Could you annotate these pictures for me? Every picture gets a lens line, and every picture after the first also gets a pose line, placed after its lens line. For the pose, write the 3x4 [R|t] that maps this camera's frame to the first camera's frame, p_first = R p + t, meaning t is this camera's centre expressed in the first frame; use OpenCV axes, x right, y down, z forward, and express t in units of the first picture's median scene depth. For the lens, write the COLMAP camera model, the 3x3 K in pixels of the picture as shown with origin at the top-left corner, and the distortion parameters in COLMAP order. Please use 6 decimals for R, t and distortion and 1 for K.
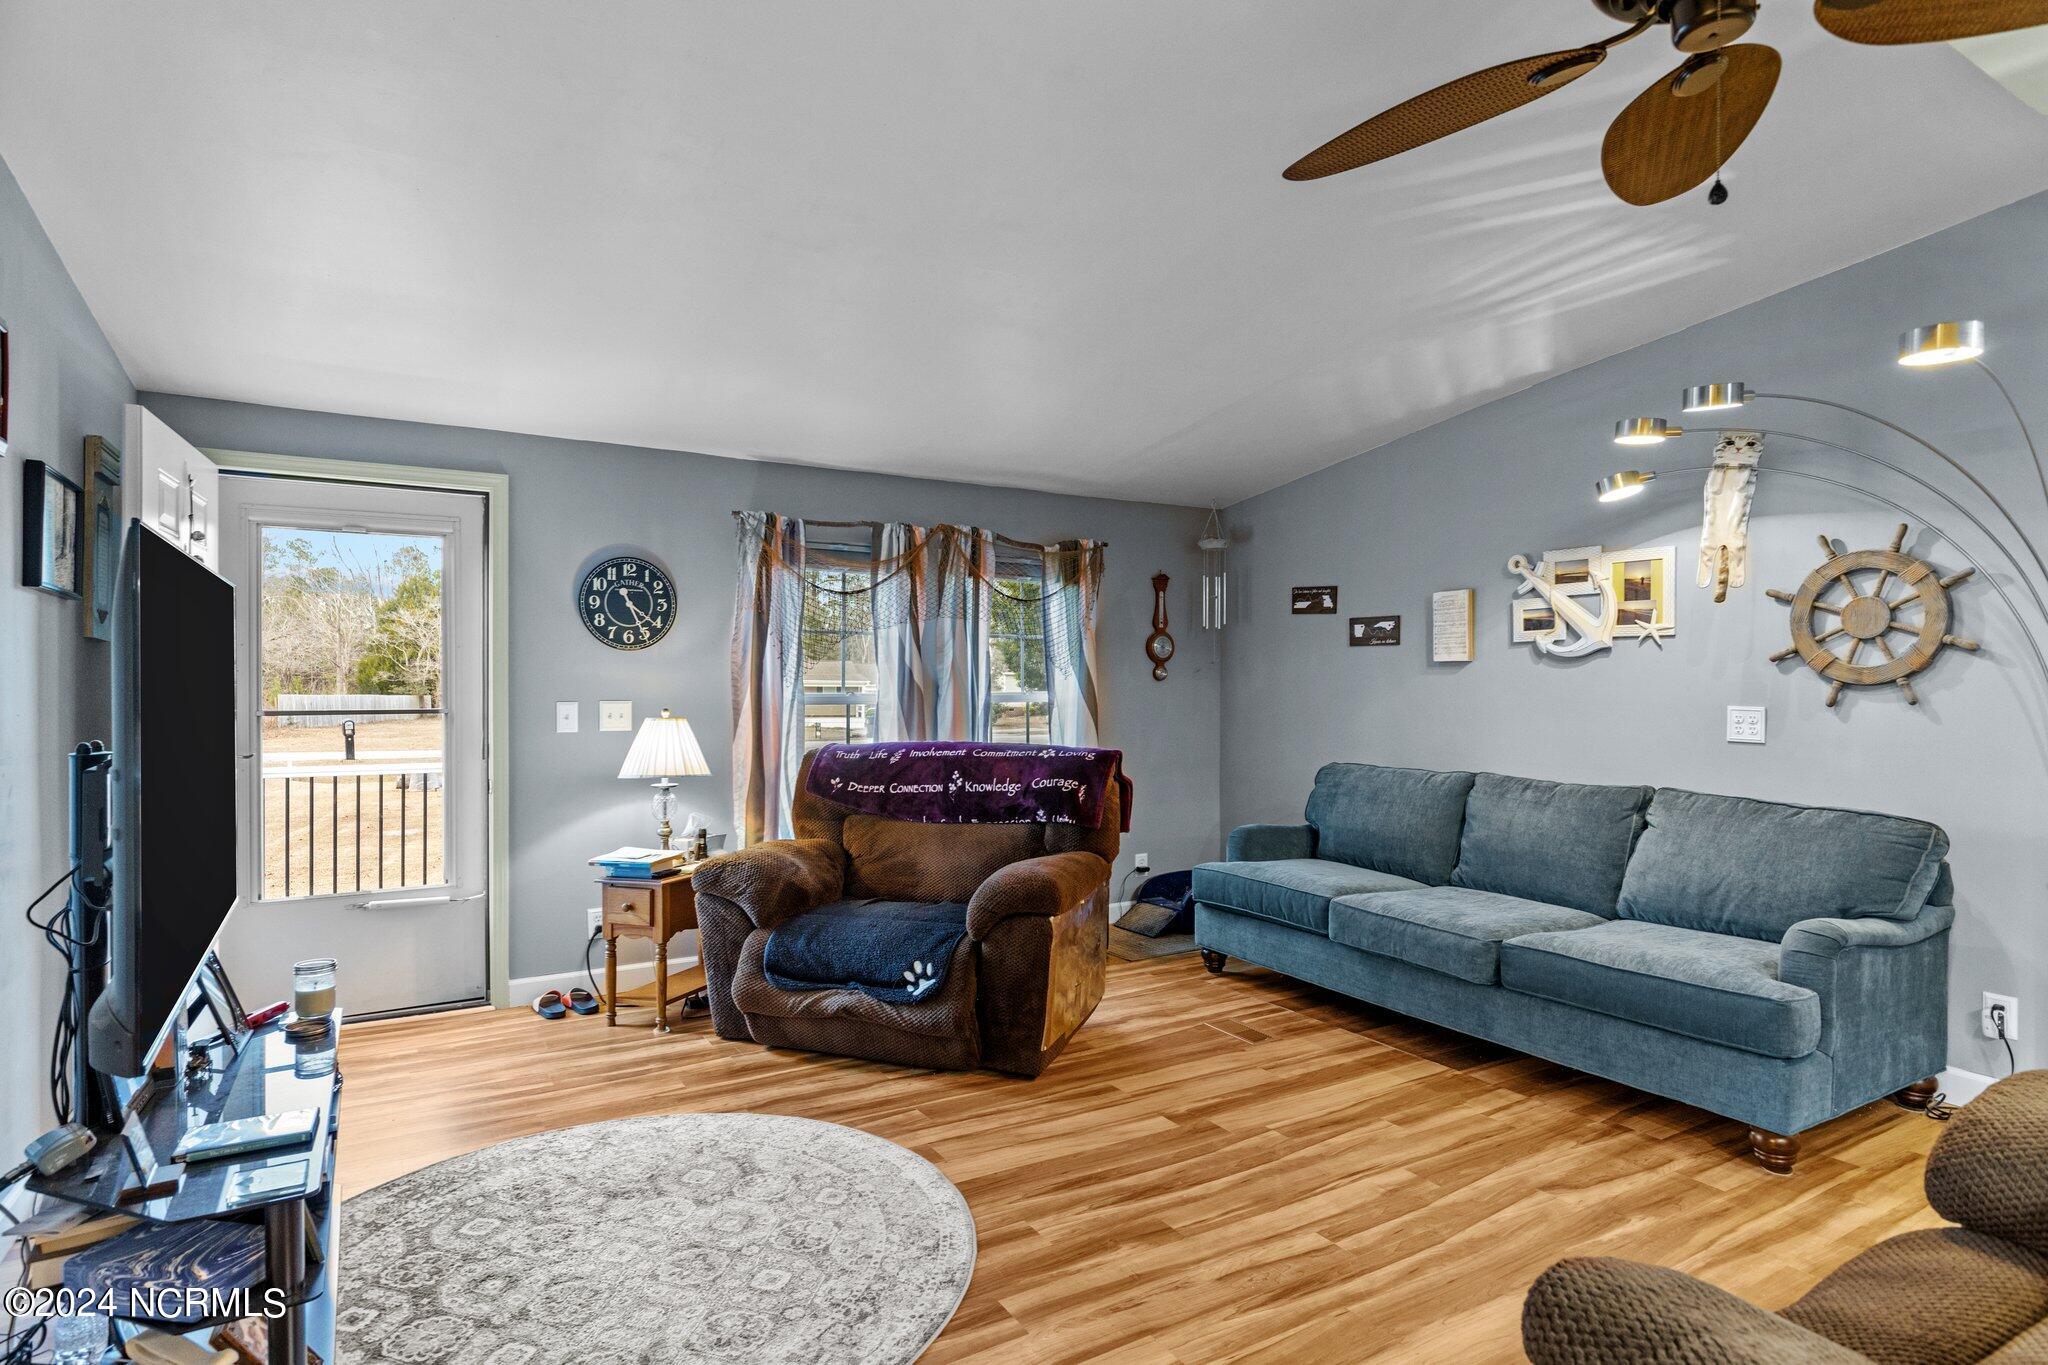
lens RADIAL K [[1072.0, 0, 1030.0], [0, 1072.0, 688.7], [0, 0, 1]] dist [-0.002042, -0.000371]
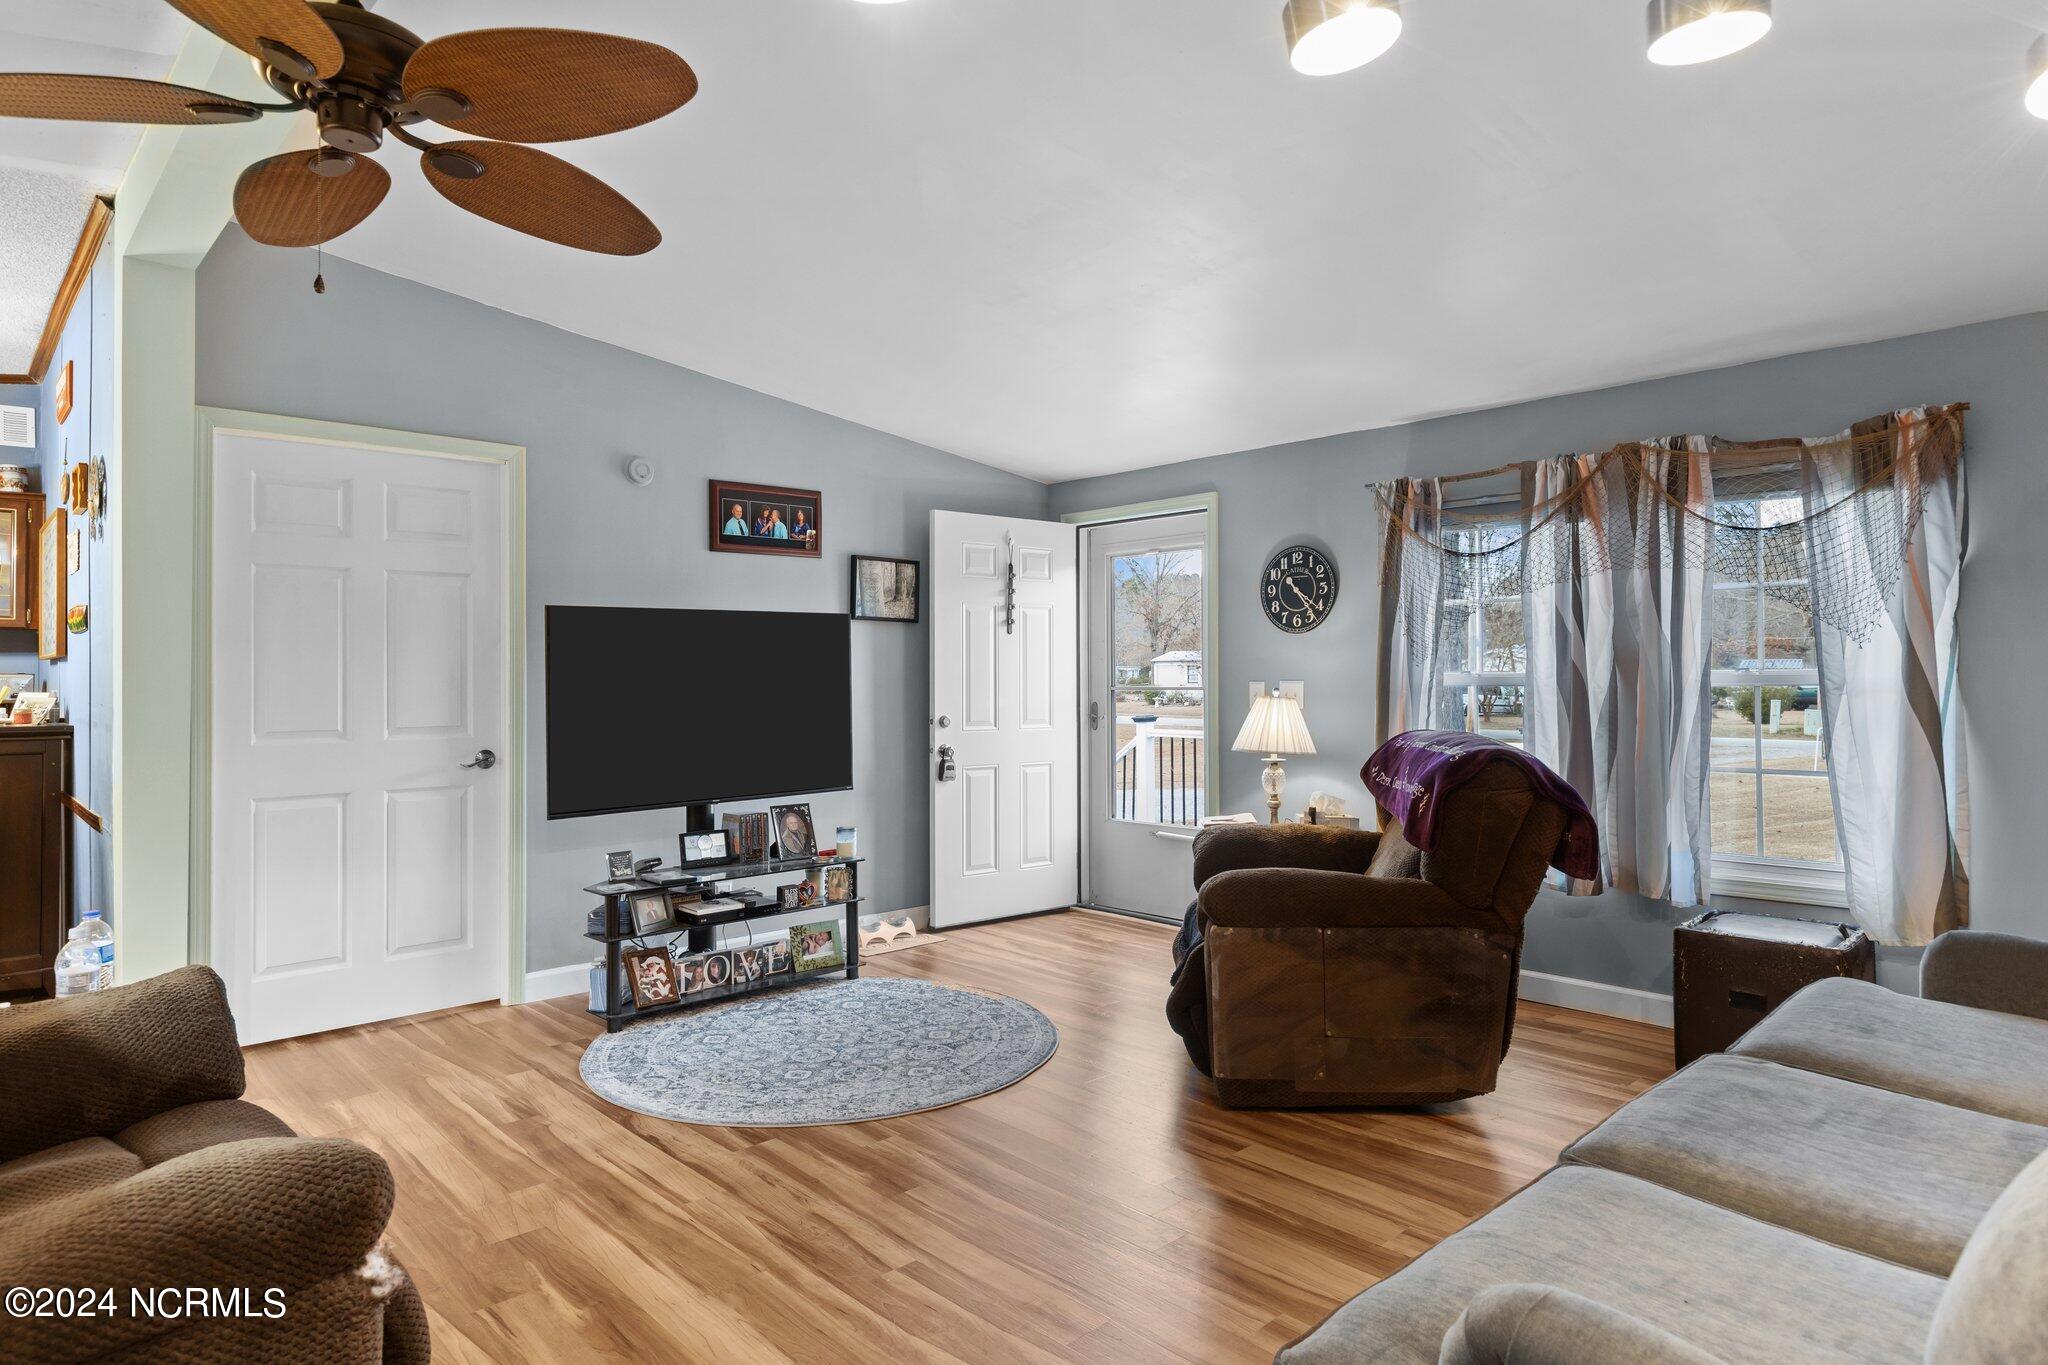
lens RADIAL K [[1177.6, 0, 1031.8], [0, 1177.6, 656.5], [0, 0, 1]] dist [0.000580, 0.002074]
pose [[0.215217, -0.017850, -0.976403, 0.897593], [0.004841, 0.999840, -0.017212, 0.007603], [0.976554, -0.001023, 0.215269, 0.618608]]
